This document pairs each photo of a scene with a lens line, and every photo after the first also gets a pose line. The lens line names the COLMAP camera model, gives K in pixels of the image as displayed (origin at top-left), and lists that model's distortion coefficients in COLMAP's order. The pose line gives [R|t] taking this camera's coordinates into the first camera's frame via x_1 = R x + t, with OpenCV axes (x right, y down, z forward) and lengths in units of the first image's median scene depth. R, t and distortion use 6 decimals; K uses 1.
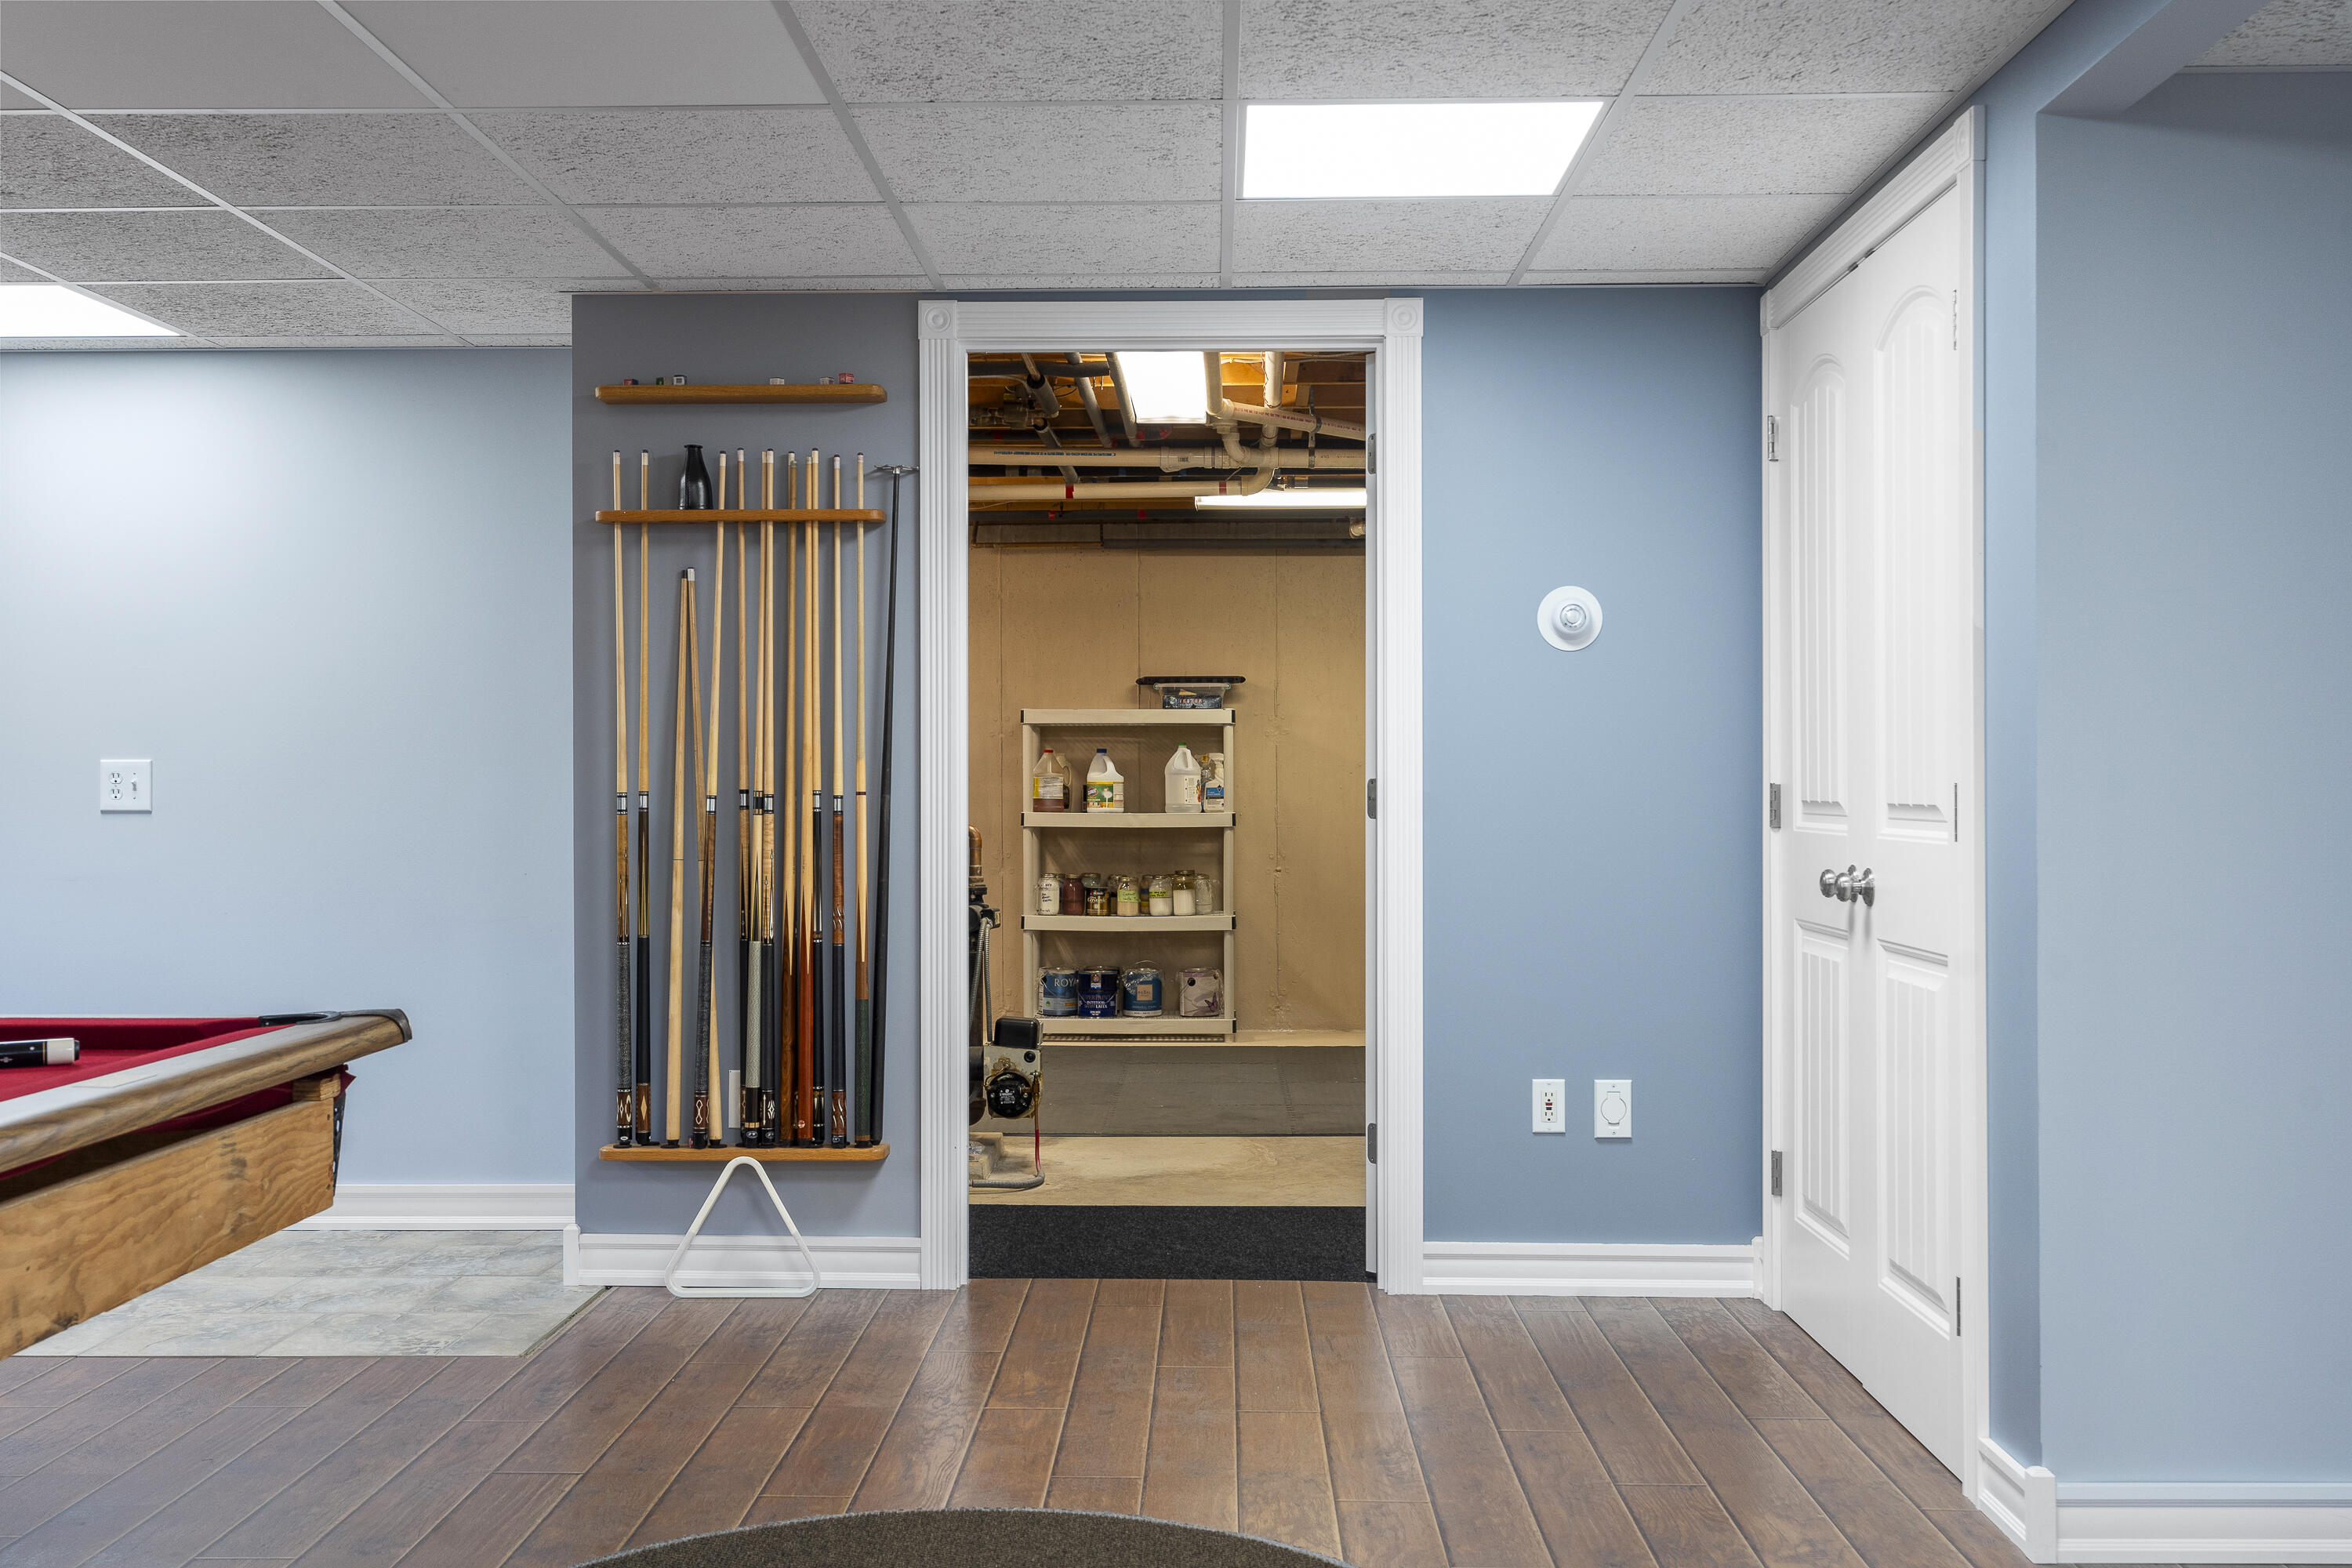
lens RADIAL K [[2370.1, 0, 1177.0], [0, 2370.1, 786.3], [0, 0, 1]] dist [0.003725, 0.000000]
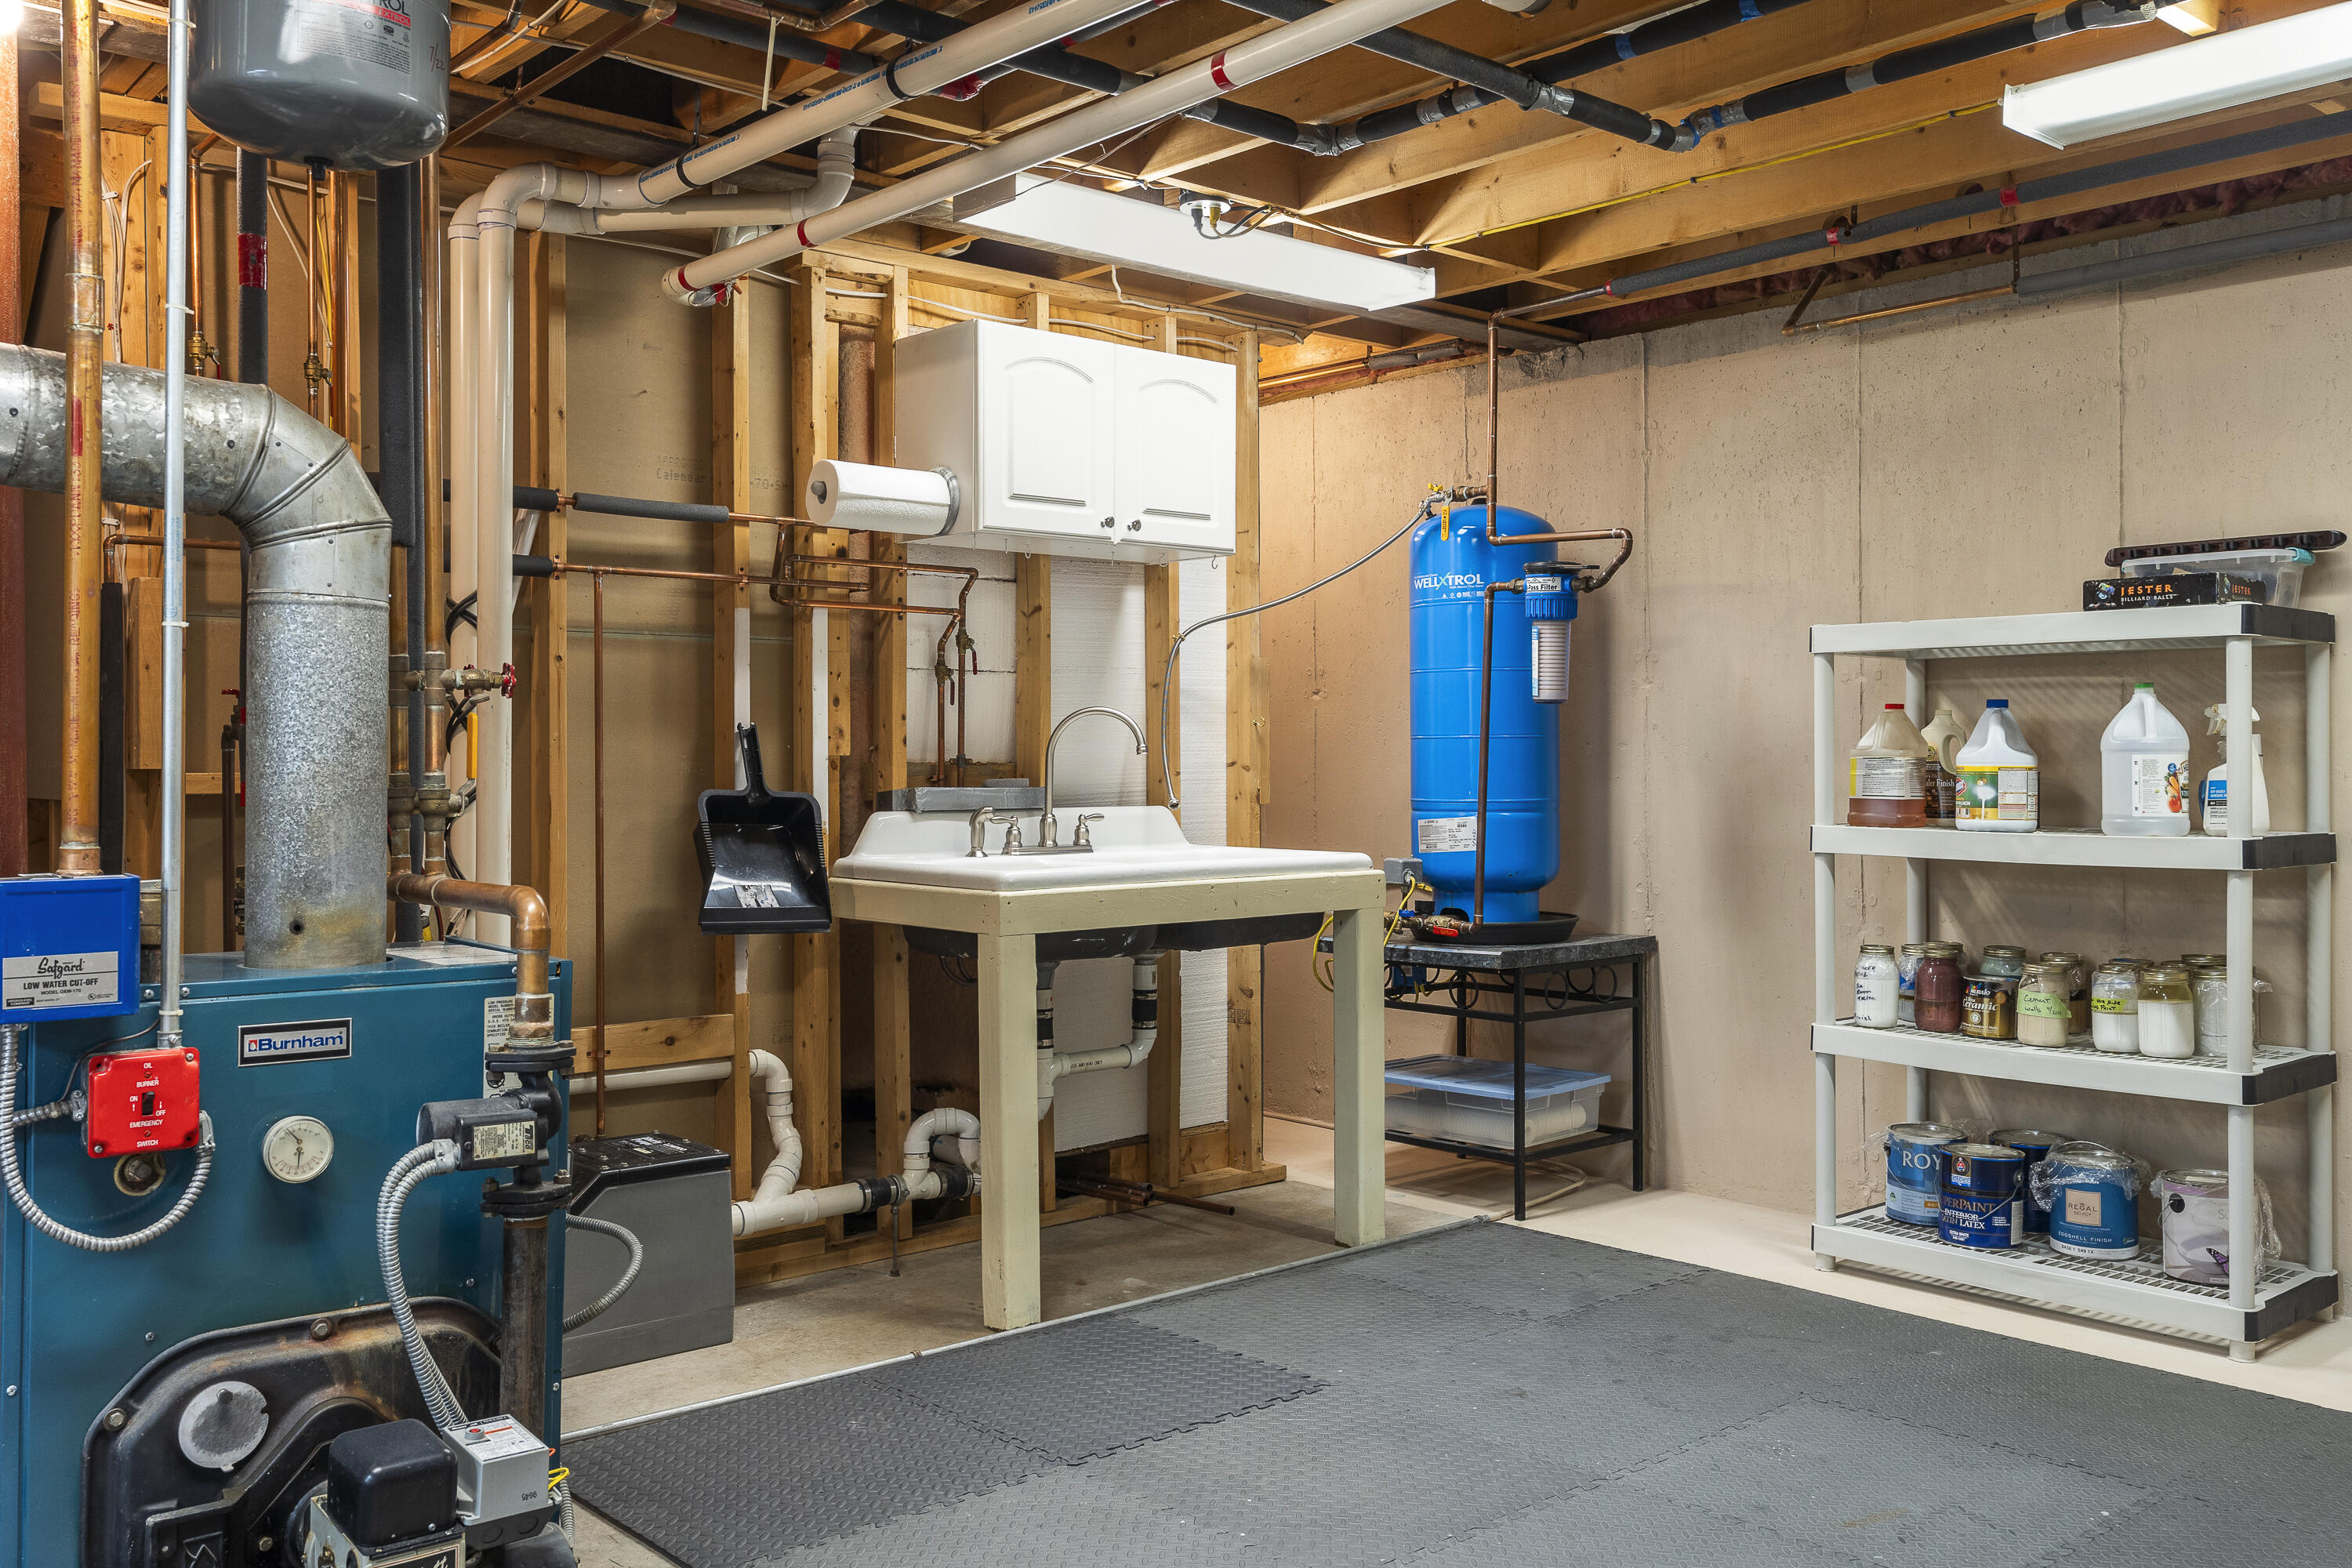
lens RADIAL K [[1975.5, 0, 1172.2], [0, 1975.5, 767.5], [0, 0, 1]] dist [0.003089, -0.000012]
pose [[0.669506, 0.003288, -0.742800, 0.160002], [0.001778, 0.999980, 0.006029, -0.004515], [0.742805, -0.005357, 0.669487, 0.599924]]
